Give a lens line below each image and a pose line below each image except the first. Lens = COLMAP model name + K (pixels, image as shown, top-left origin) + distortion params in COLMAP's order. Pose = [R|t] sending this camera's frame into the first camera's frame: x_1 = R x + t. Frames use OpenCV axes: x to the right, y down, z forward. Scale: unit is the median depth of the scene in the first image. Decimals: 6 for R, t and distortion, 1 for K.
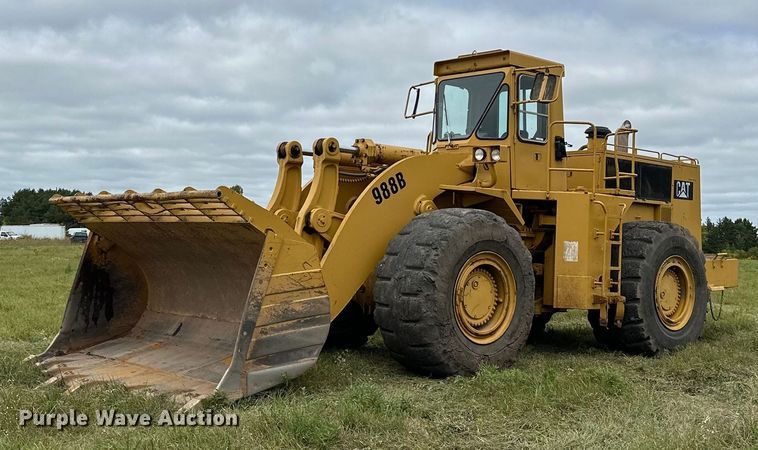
lens RADIAL K [[957.5, 0, 405.0], [0, 957.5, 202.6], [0, 0, 1]] dist [0.118336, 0.021557]
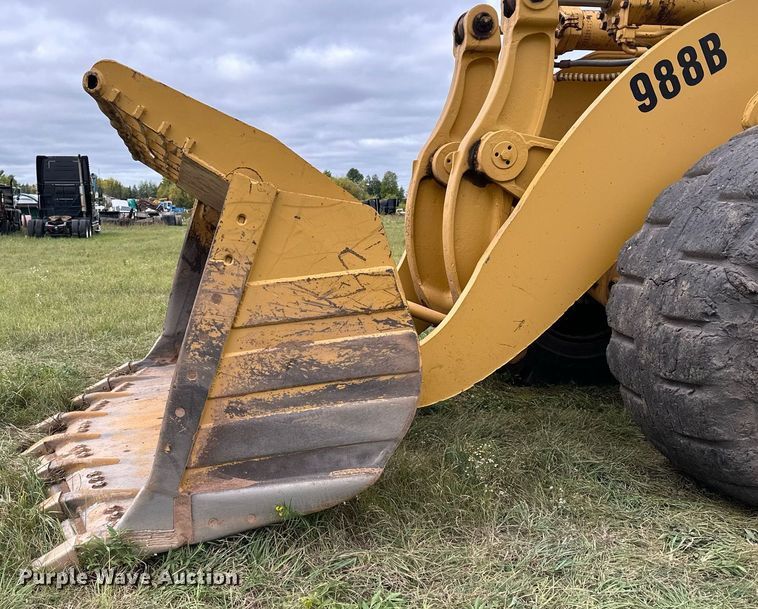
lens RADIAL K [[746.4, 0, 242.6], [0, 746.4, 370.7], [0, 0, 1]] dist [0.103597, -0.106185]
pose [[0.802286, 0.098525, -0.588753, 0.045181], [0.045818, 0.973212, 0.225298, 0.031134], [0.595179, -0.207729, 0.776280, 0.581793]]
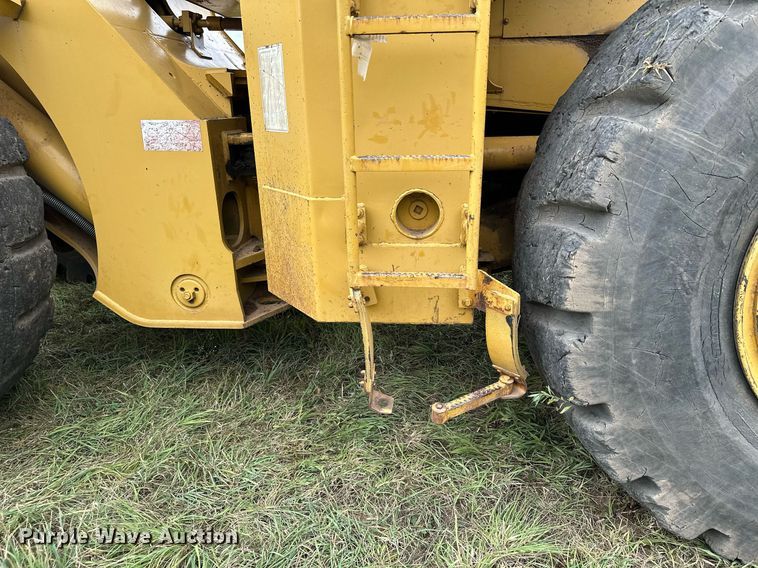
lens RADIAL K [[530.9, 0, 379.0], [0, 530.9, 284.0], [0, 0, 1]] dist [0.058734, -0.062026]
pose [[0.663931, 0.190088, -0.723230, 0.342487], [0.073919, 0.945733, 0.316427, 0.064015], [0.744131, -0.263546, 0.613850, 1.049225]]
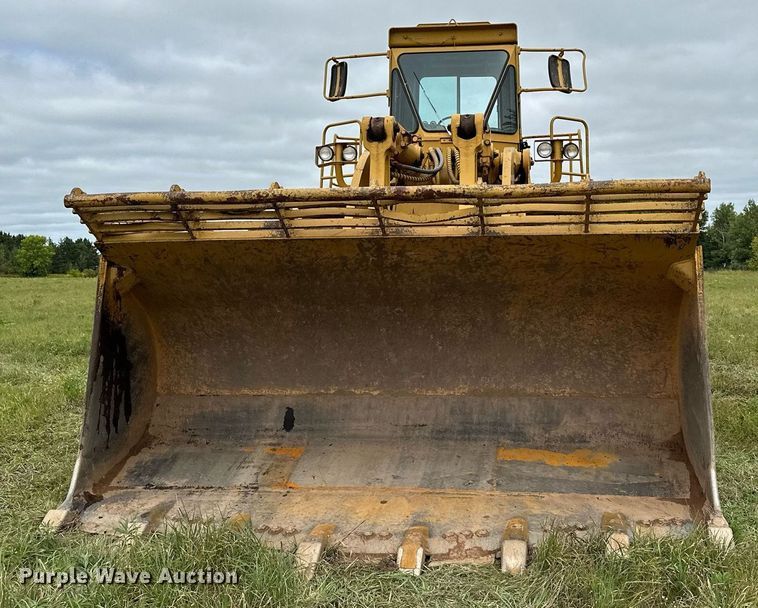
lens RADIAL K [[923.6, 0, 420.1], [0, 923.6, 259.7], [0, 0, 1]] dist [0.188594, -0.304061]
pose [[0.756385, -0.029602, 0.653456, -0.547229], [0.004290, 0.999179, 0.040297, 0.010248], [-0.654112, -0.027677, 0.755891, 0.514210]]
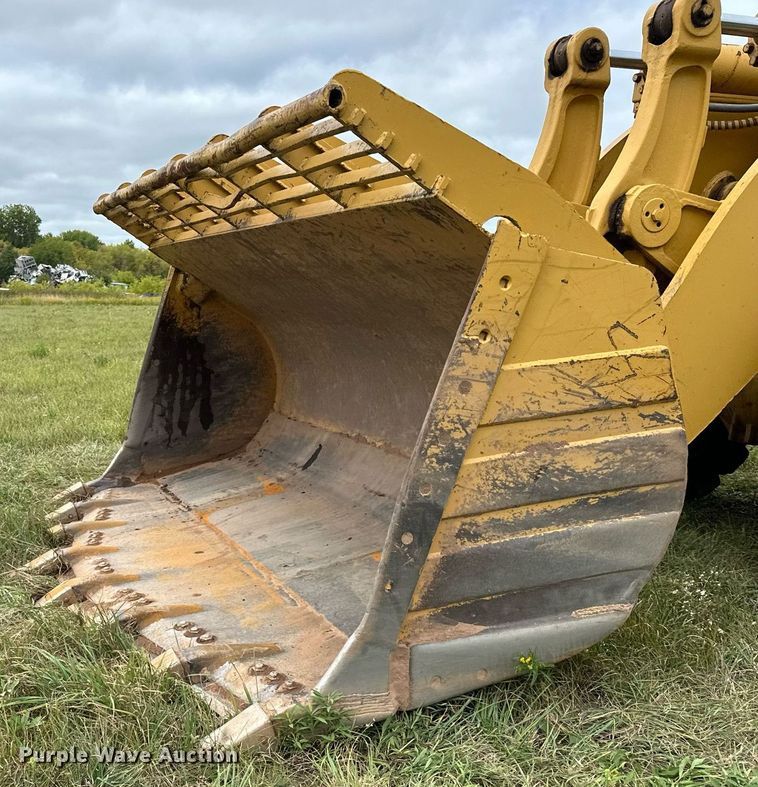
lens RADIAL K [[956.6, 0, 148.7], [0, 956.6, 508.2], [0, 0, 1]] dist [0.063135, -0.068983]
pose [[0.874726, 0.089823, -0.476220, -0.066588], [0.032144, 0.969755, 0.241954, 0.031530], [0.483550, -0.226951, 0.845383, 0.520172]]
